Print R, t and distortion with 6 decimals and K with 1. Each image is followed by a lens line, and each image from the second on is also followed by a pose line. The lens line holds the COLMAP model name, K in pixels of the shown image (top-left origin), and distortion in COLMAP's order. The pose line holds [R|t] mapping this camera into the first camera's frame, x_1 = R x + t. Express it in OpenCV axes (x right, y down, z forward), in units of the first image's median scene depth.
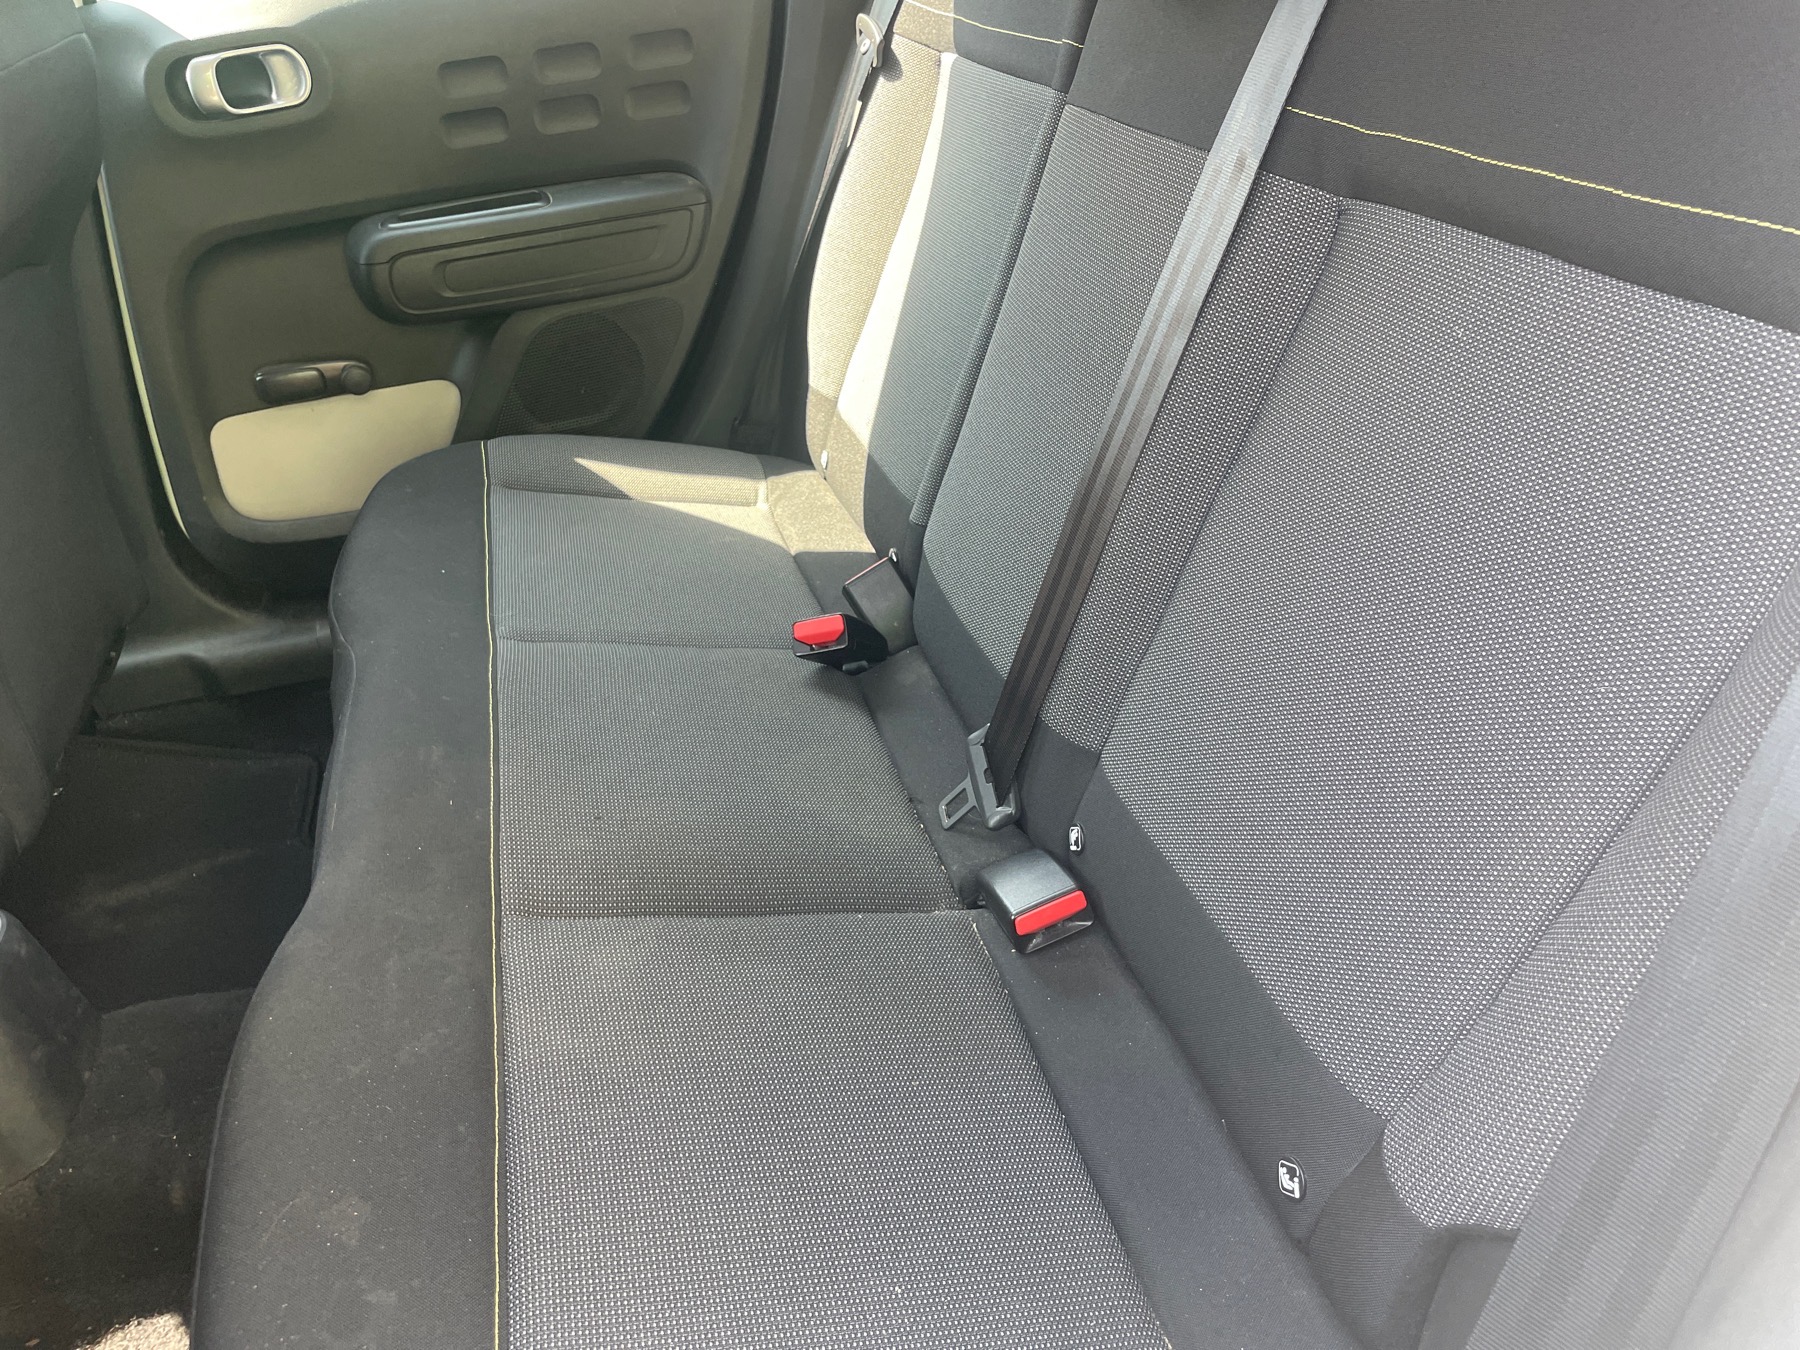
lens RADIAL K [[1371.3, 0, 889.2], [0, 1371.3, 655.0], [0, 0, 1]] dist [0.067746, -0.090682]
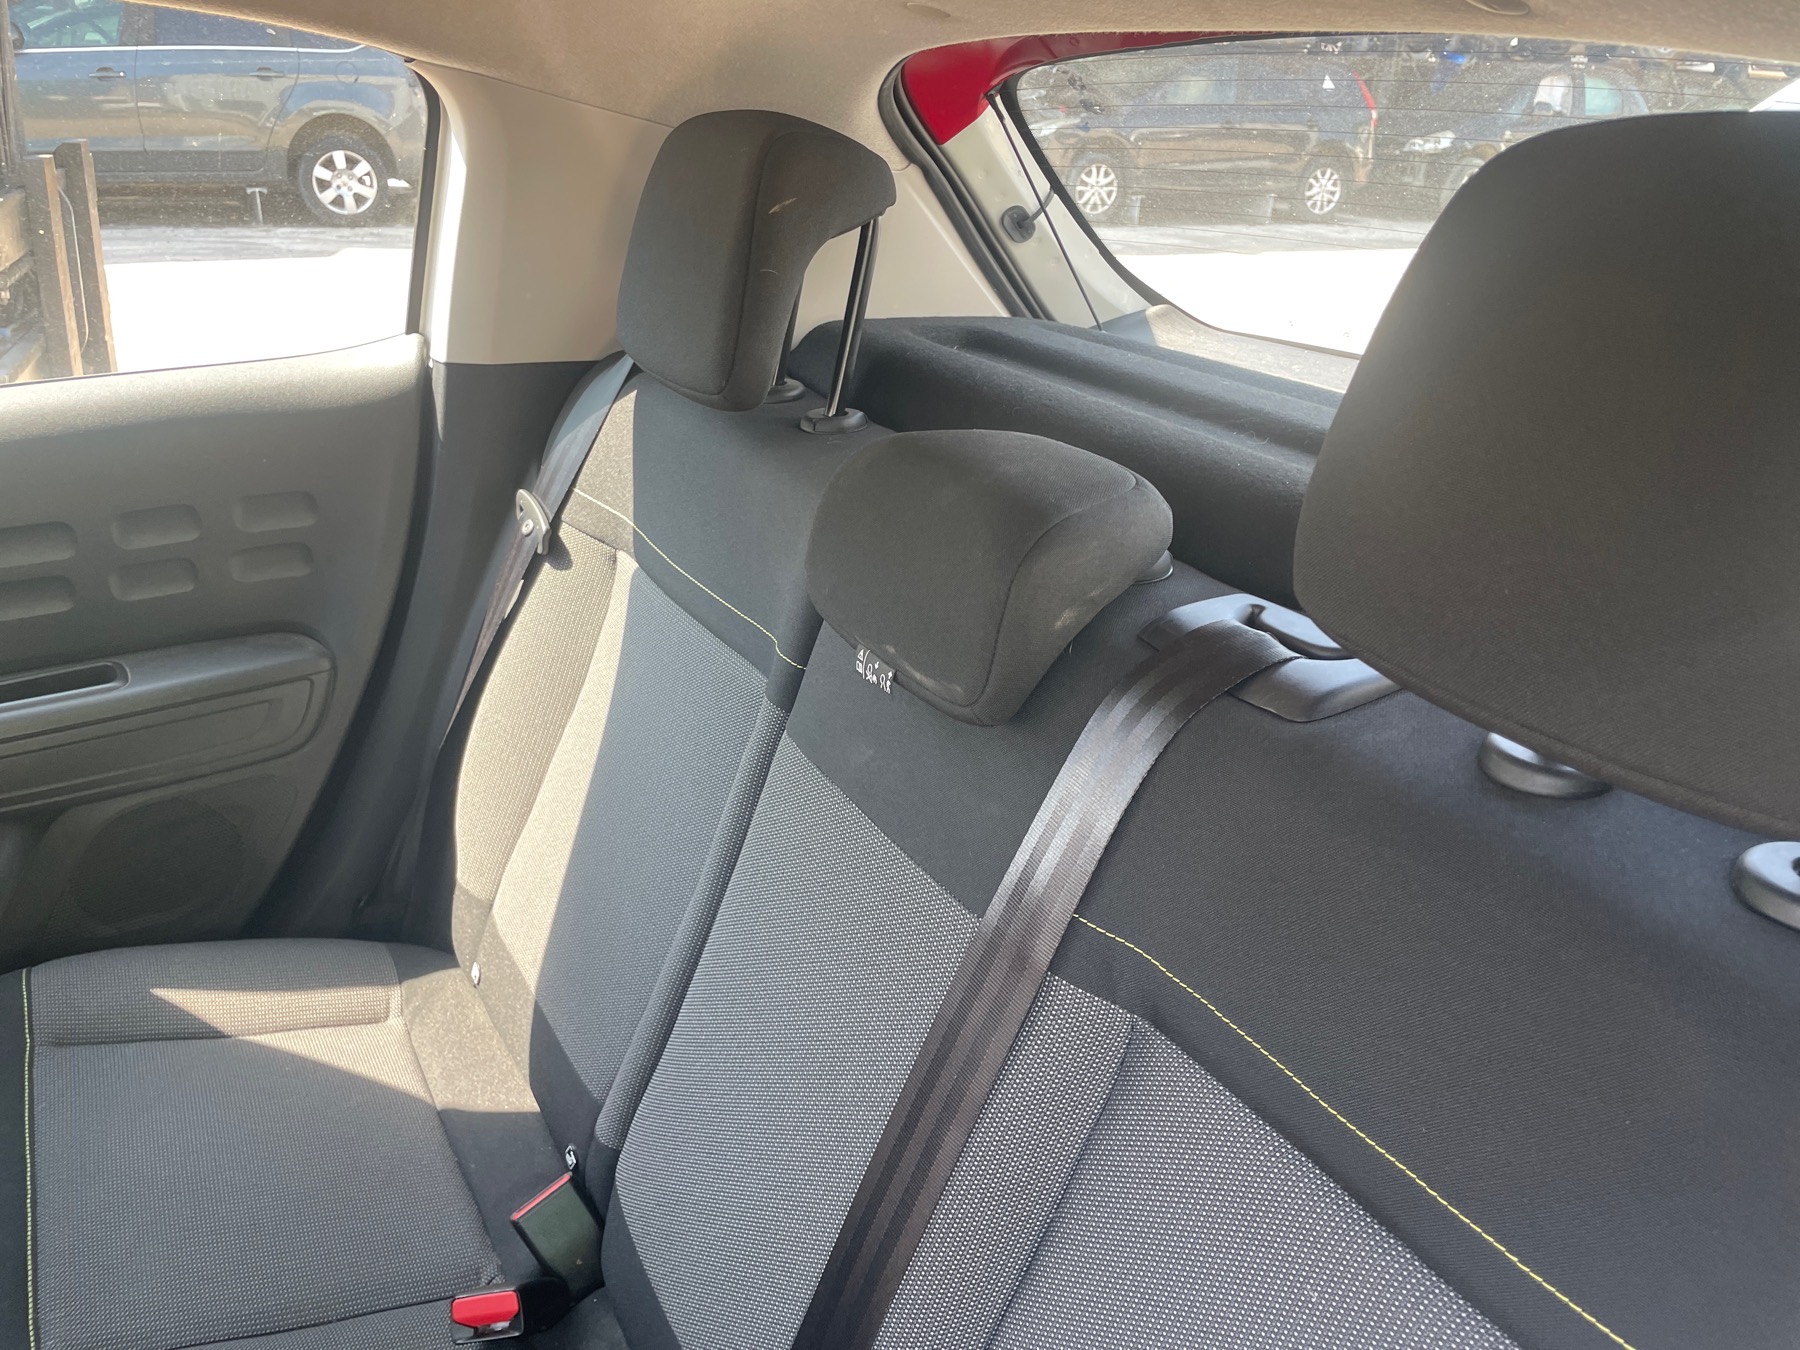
lens RADIAL K [[1371.3, 0, 889.2], [0, 1371.3, 655.0], [0, 0, 1]] dist [0.067746, -0.090682]
pose [[0.959821, 0.000097, 0.280612, -0.041964], [0.031722, 0.993552, -0.108848, -0.243387], [-0.278813, 0.113377, 0.953629, 0.080775]]
